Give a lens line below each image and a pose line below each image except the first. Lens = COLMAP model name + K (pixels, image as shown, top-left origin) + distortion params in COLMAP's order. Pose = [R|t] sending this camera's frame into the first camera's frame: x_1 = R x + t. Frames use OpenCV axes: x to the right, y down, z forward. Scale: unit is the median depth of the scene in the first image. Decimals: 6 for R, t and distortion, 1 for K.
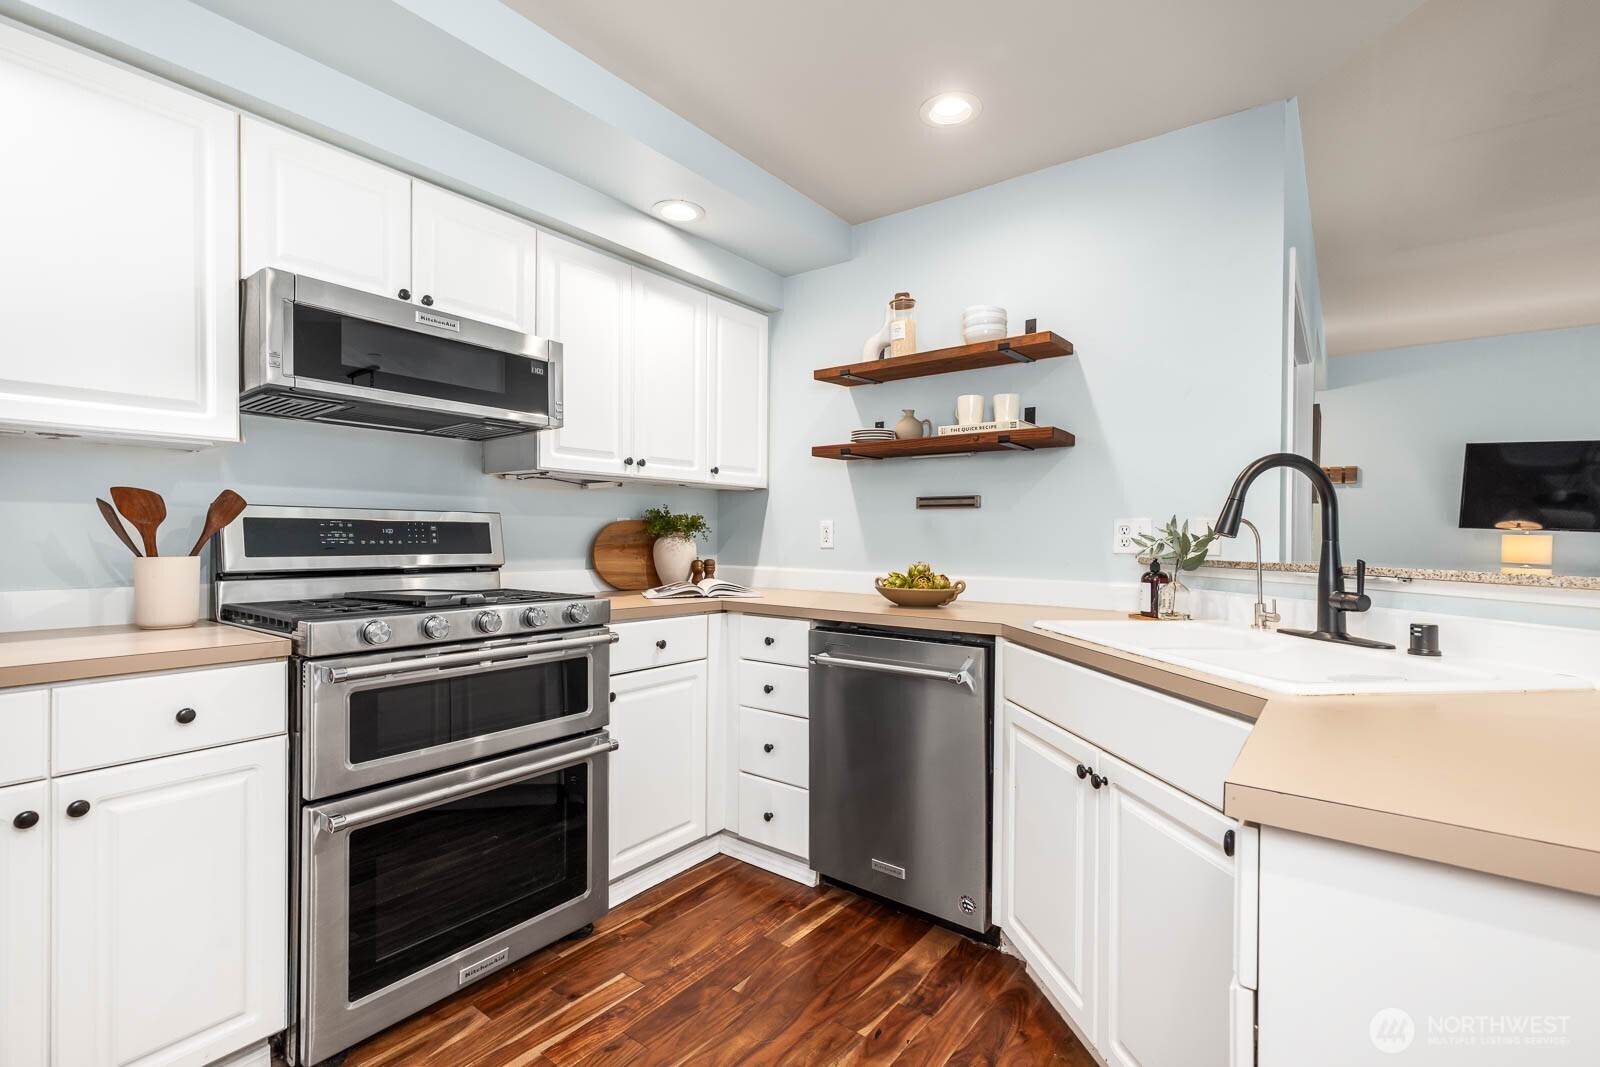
lens RADIAL K [[729.5, 0, 804.7], [0, 729.5, 535.1], [0, 0, 1]] dist [0.008920, -0.001746]
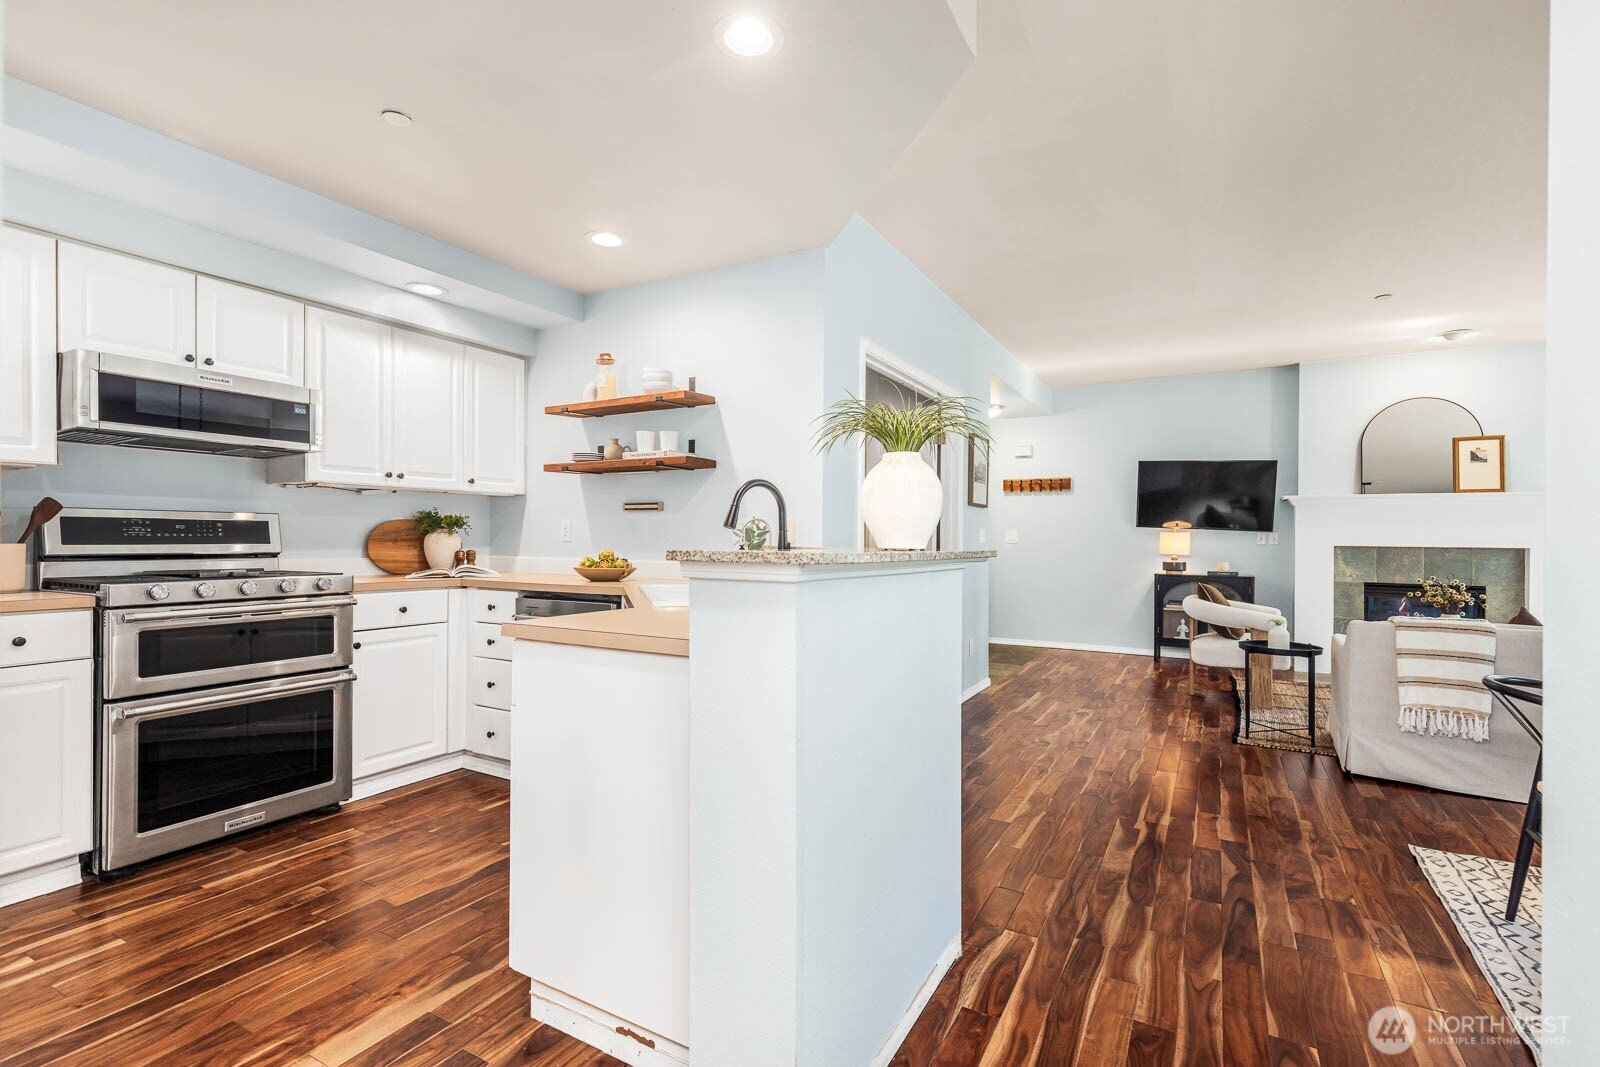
lens RADIAL K [[729.5, 0, 797.5], [0, 729.5, 534.2], [0, 0, 1]] dist [0.008920, -0.001746]
pose [[0.990767, -0.000276, 0.135572, 0.374415], [0.000420, 0.999999, -0.001038, 0.009683], [-0.135572, 0.001086, 0.990767, -0.494905]]
